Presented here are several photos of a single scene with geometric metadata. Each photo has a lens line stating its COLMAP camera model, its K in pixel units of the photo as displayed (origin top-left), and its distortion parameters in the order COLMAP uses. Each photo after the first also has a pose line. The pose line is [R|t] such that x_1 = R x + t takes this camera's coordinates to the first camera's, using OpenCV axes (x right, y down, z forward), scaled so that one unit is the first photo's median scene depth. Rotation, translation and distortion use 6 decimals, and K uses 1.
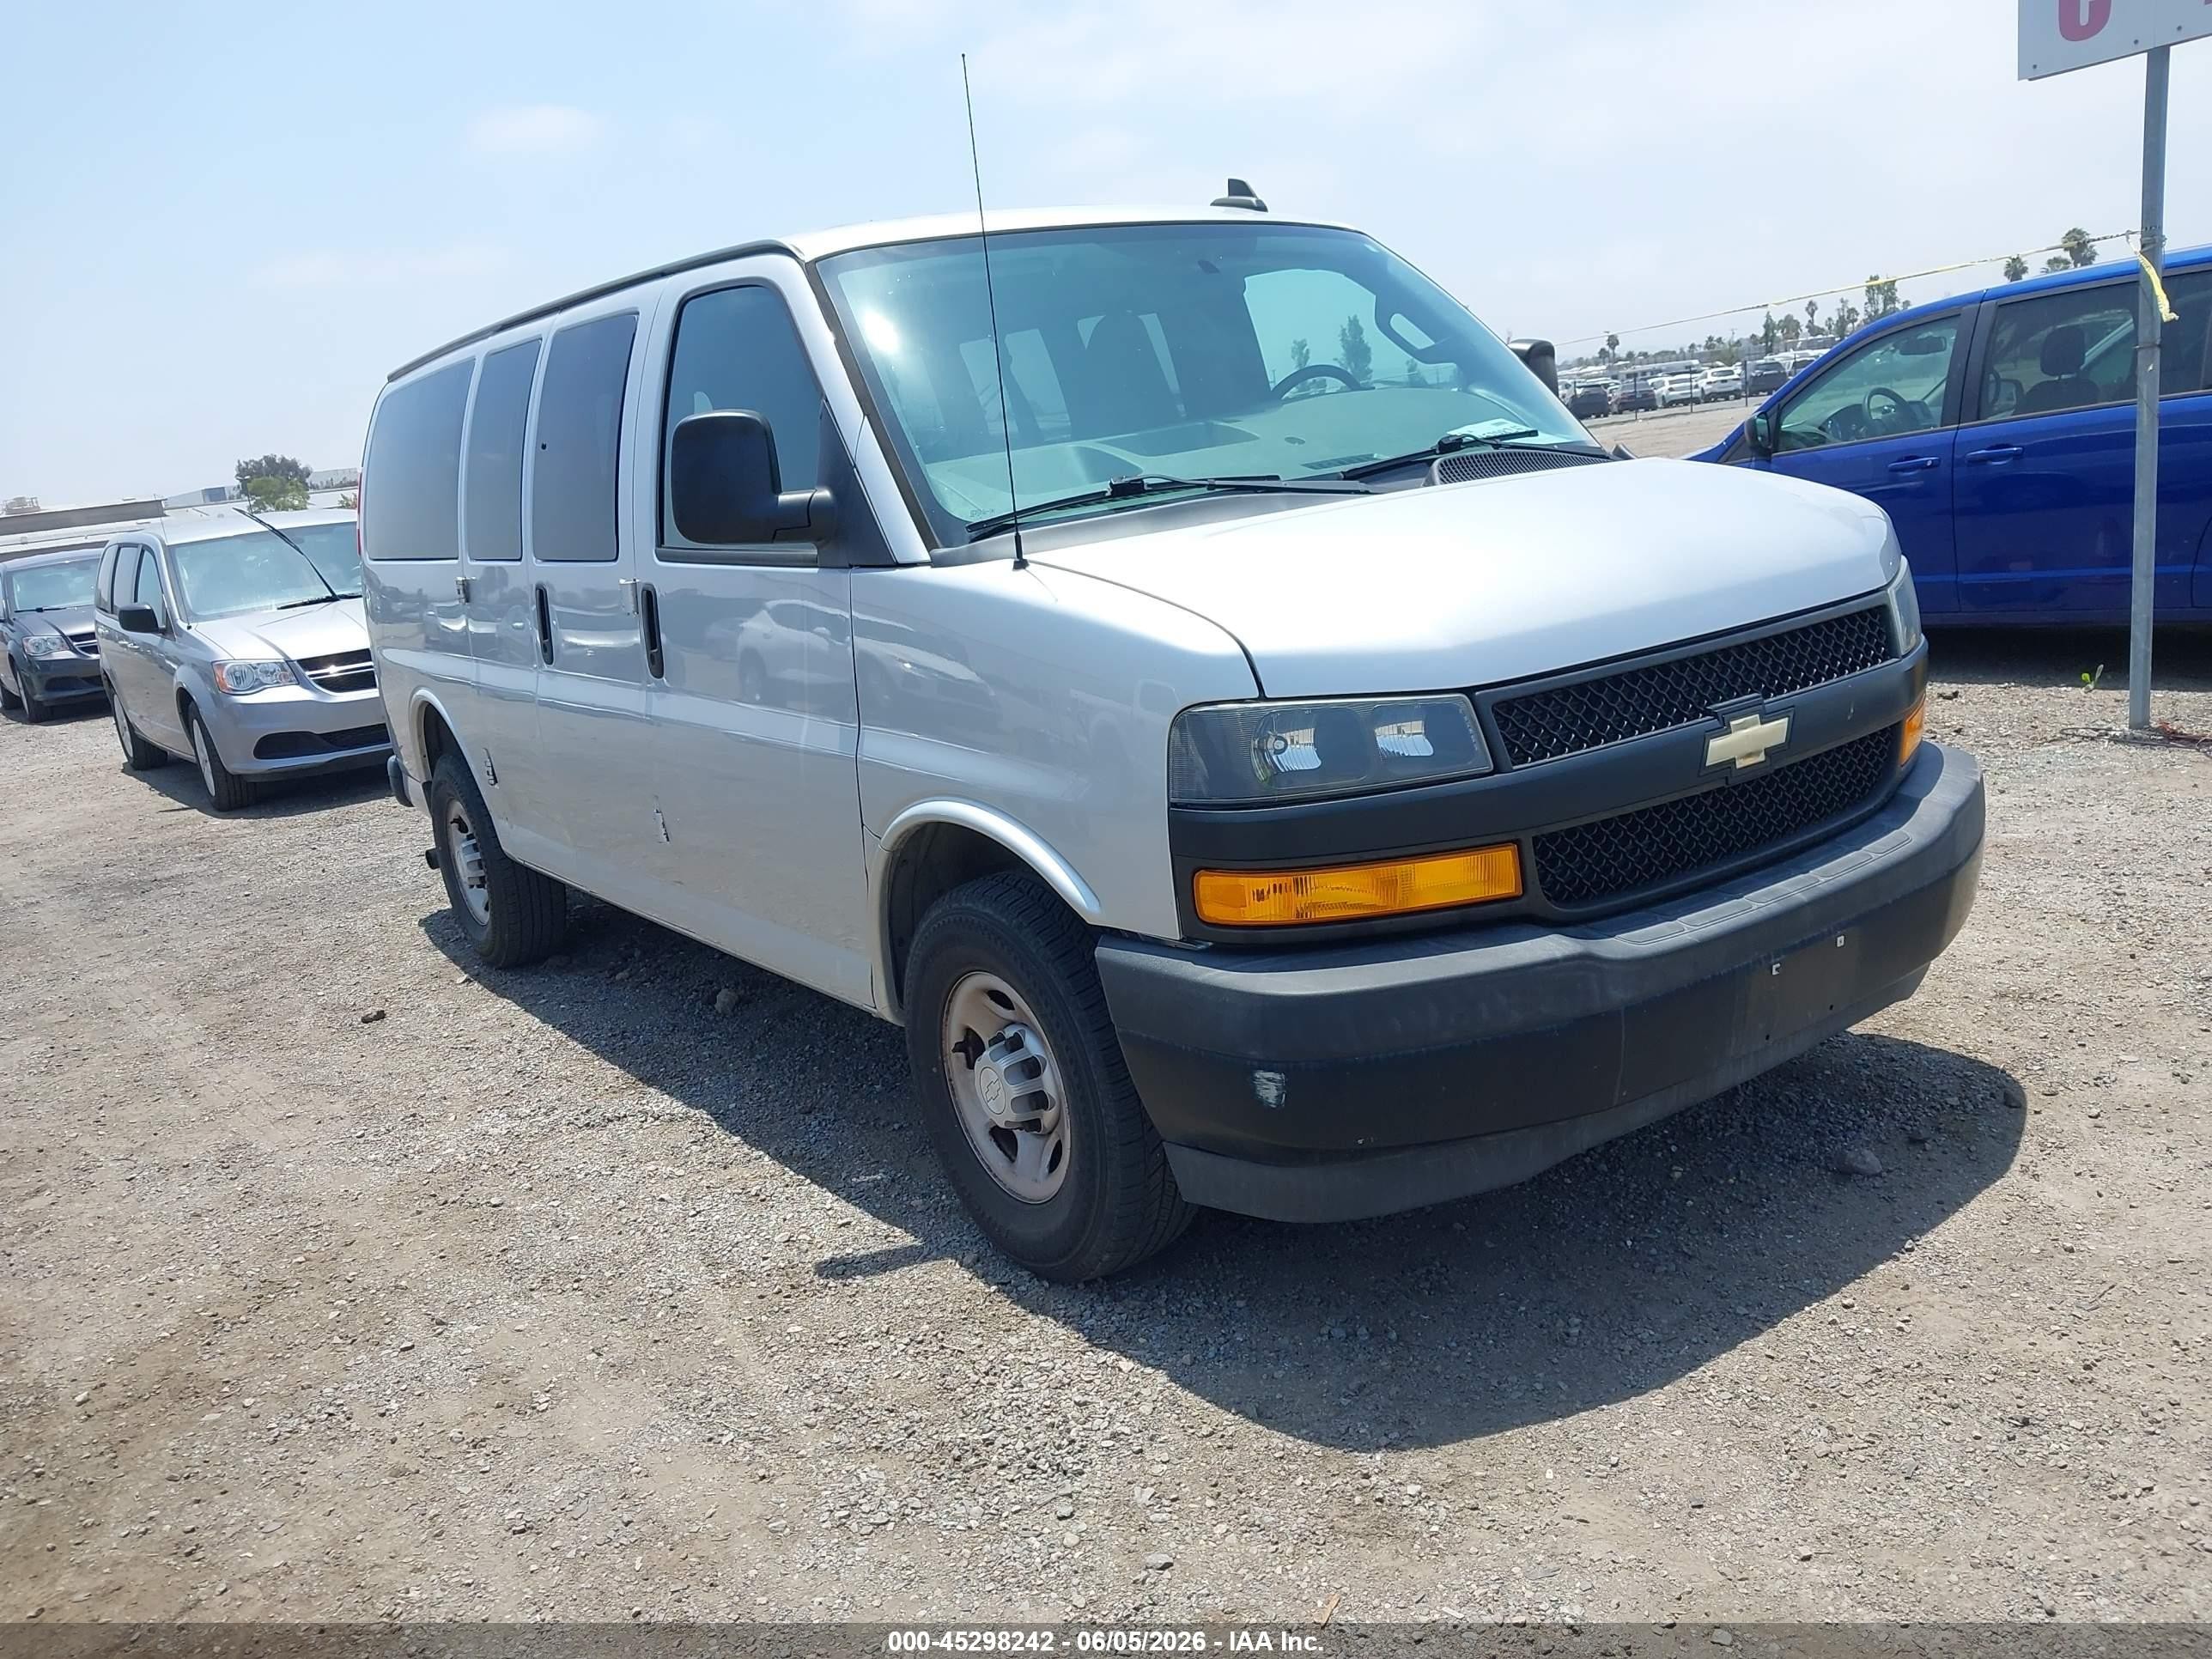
lens RADIAL K [[1853.0, 0, 1125.0], [0, 1853.0, 847.1], [0, 0, 1]] dist [0.051367, -0.045132]
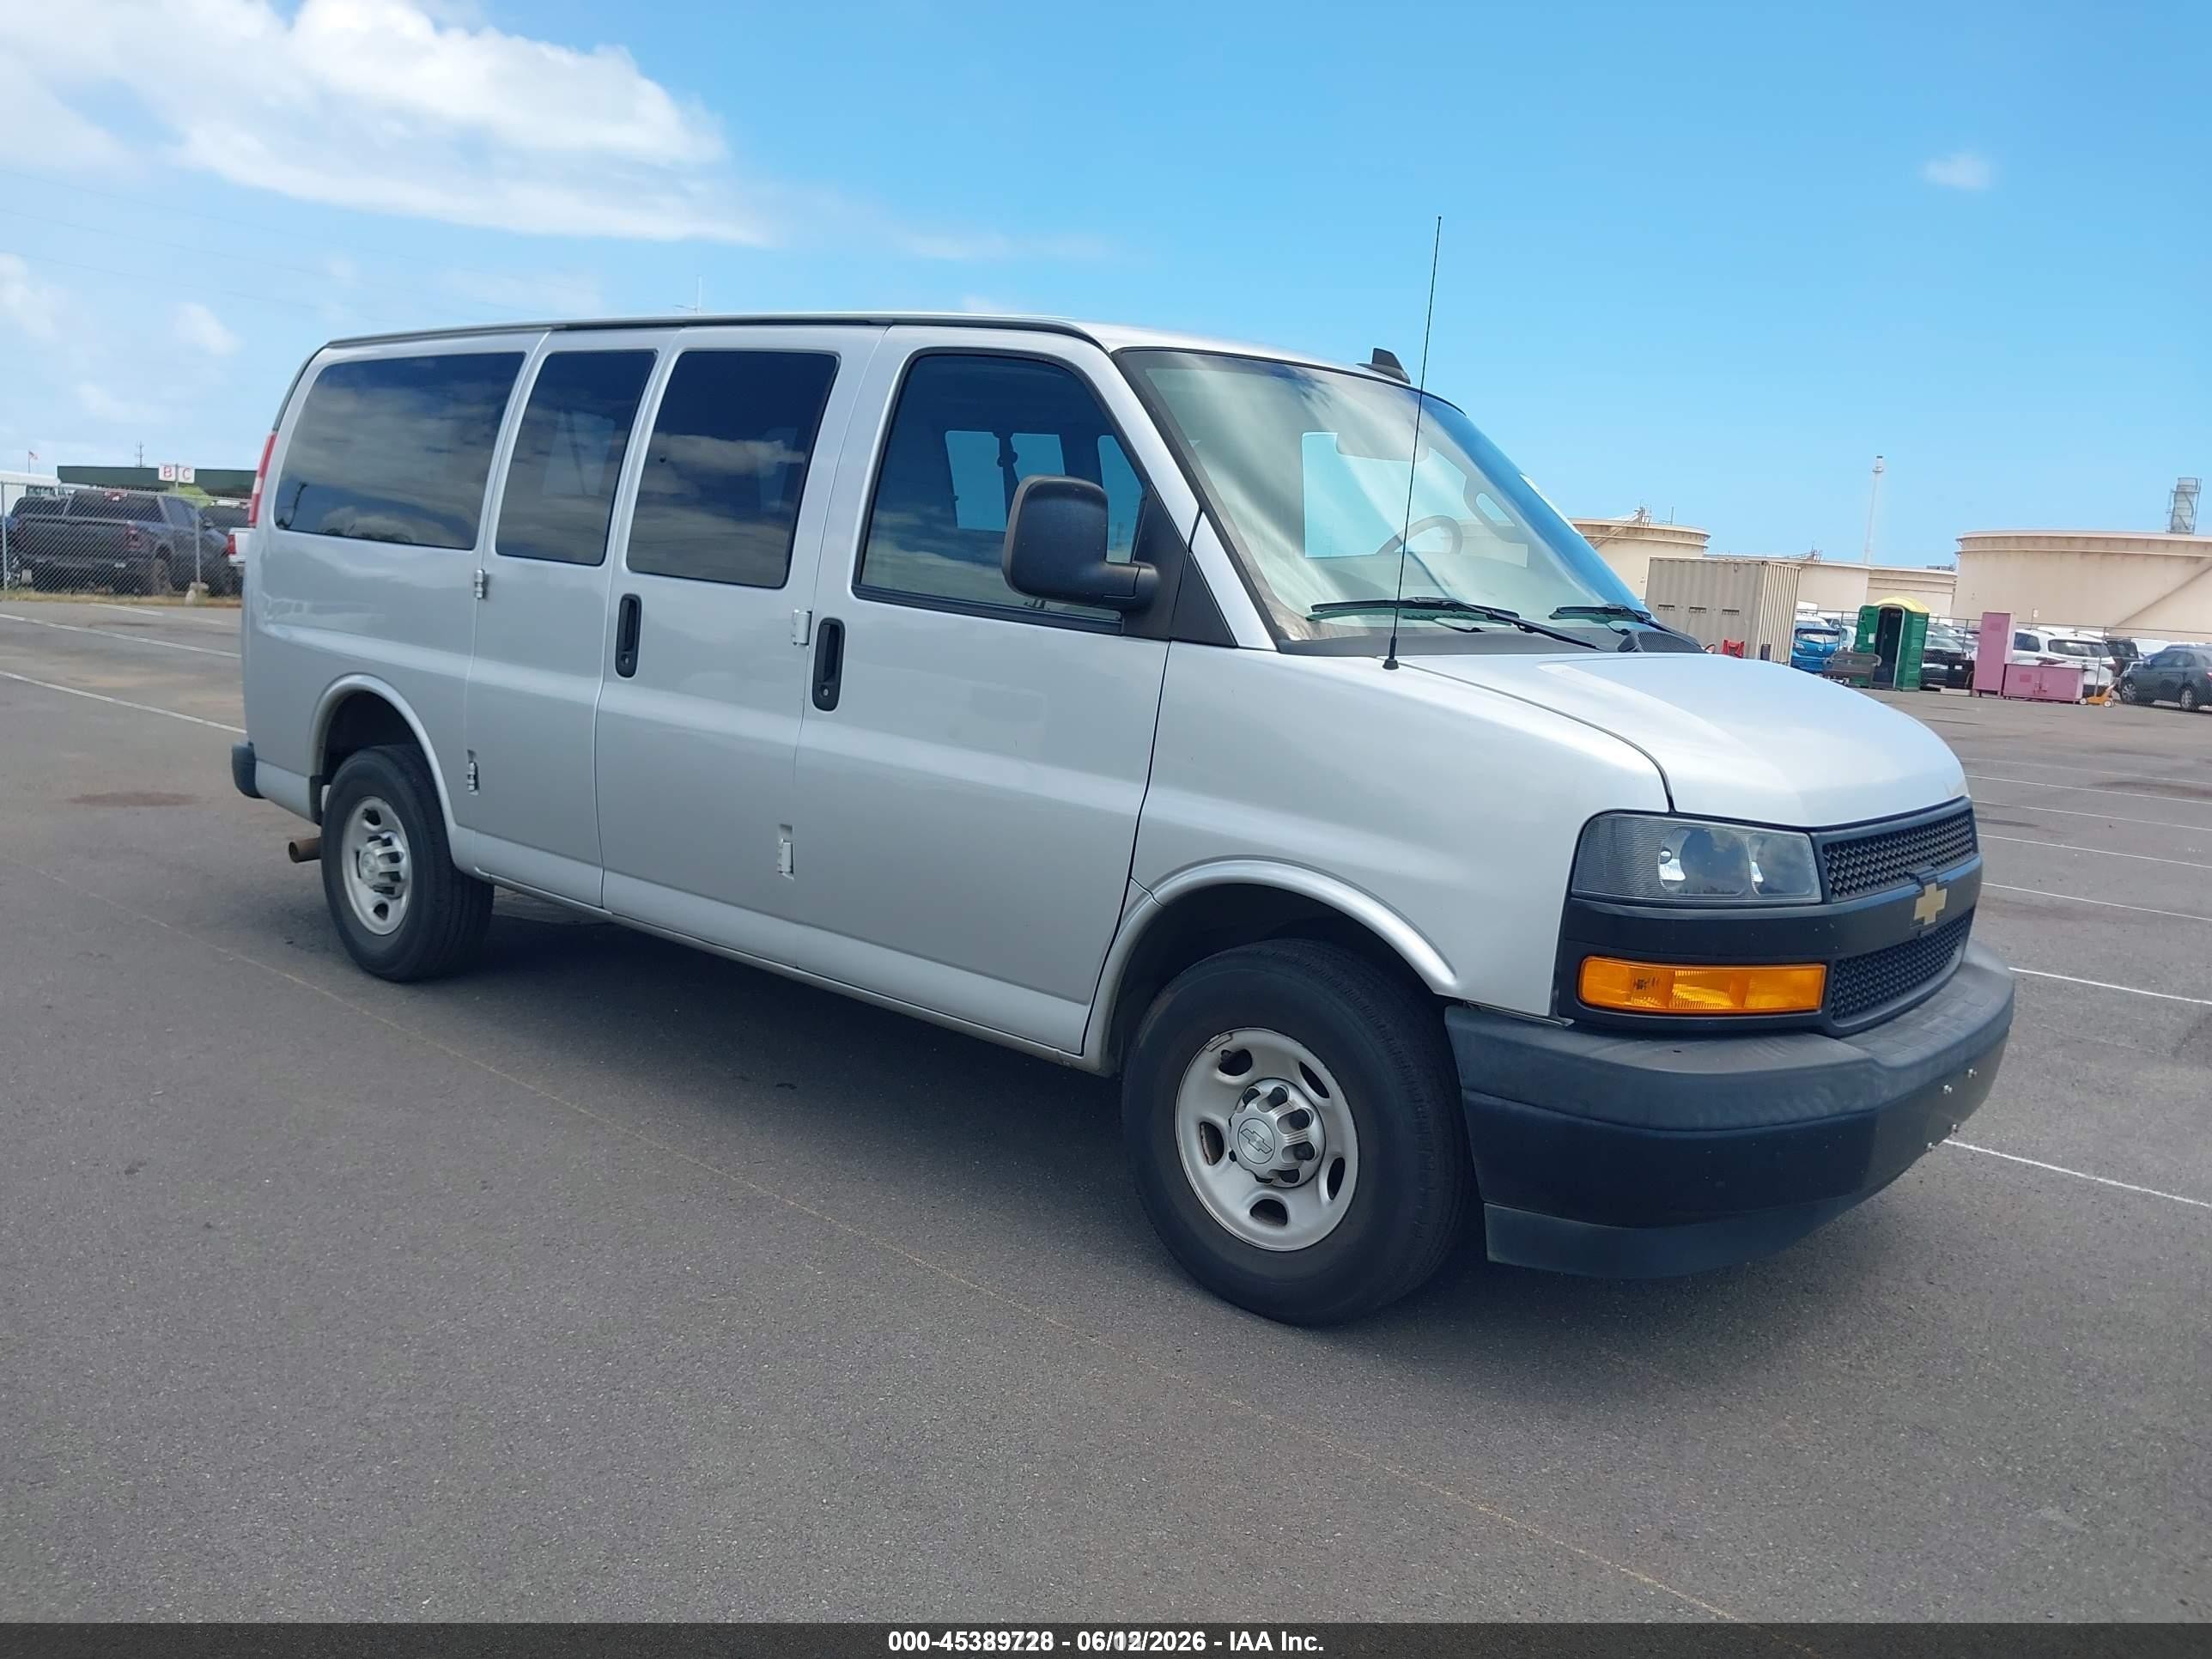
lens RADIAL K [[1853.0, 0, 1130.4], [0, 1853.0, 856.8], [0, 0, 1]] dist [0.051367, -0.045132]
pose [[0.947914, 0.129193, 0.291149, -0.489621], [-0.110881, 0.990719, -0.078615, 0.063318], [-0.298603, 0.042238, 0.953442, -0.009770]]
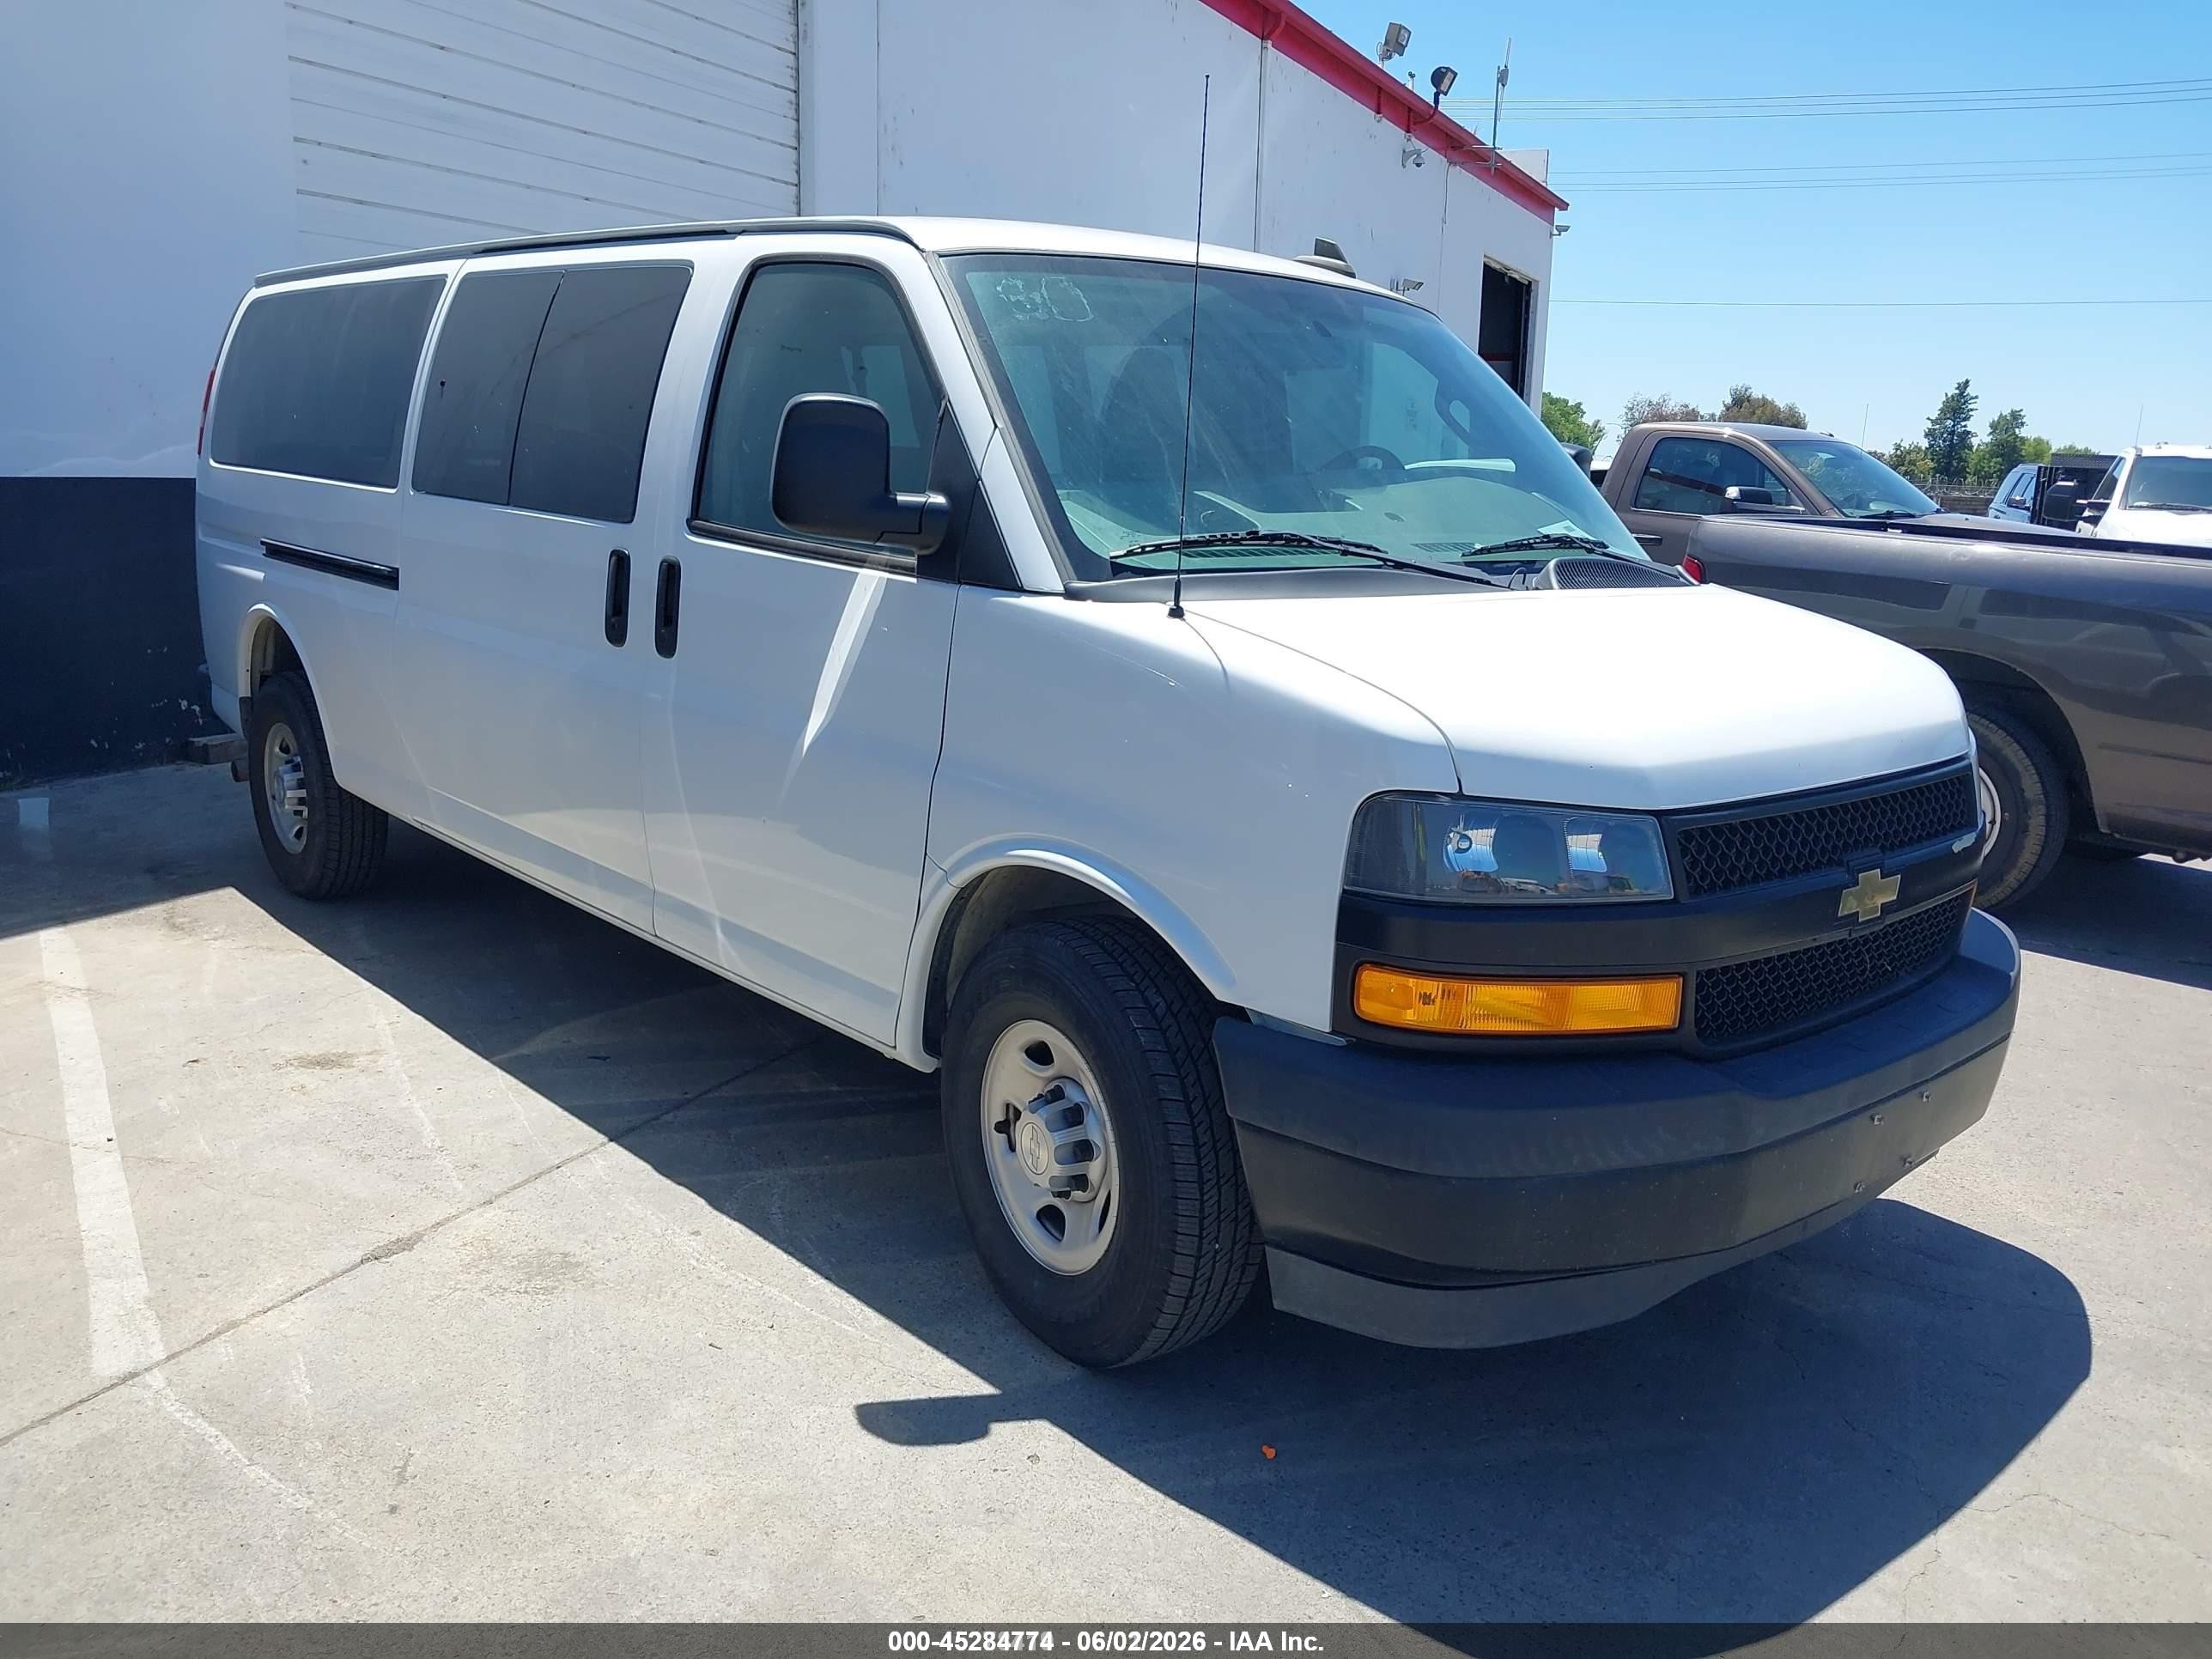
lens RADIAL K [[1853.0, 0, 1127.4], [0, 1853.0, 817.9], [0, 0, 1]] dist [0.051367, -0.045132]
pose [[0.979873, 0.130814, 0.150786, -0.200743], [-0.126761, 0.991271, -0.036226, -0.010246], [-0.154209, 0.016383, 0.987902, 0.065957]]
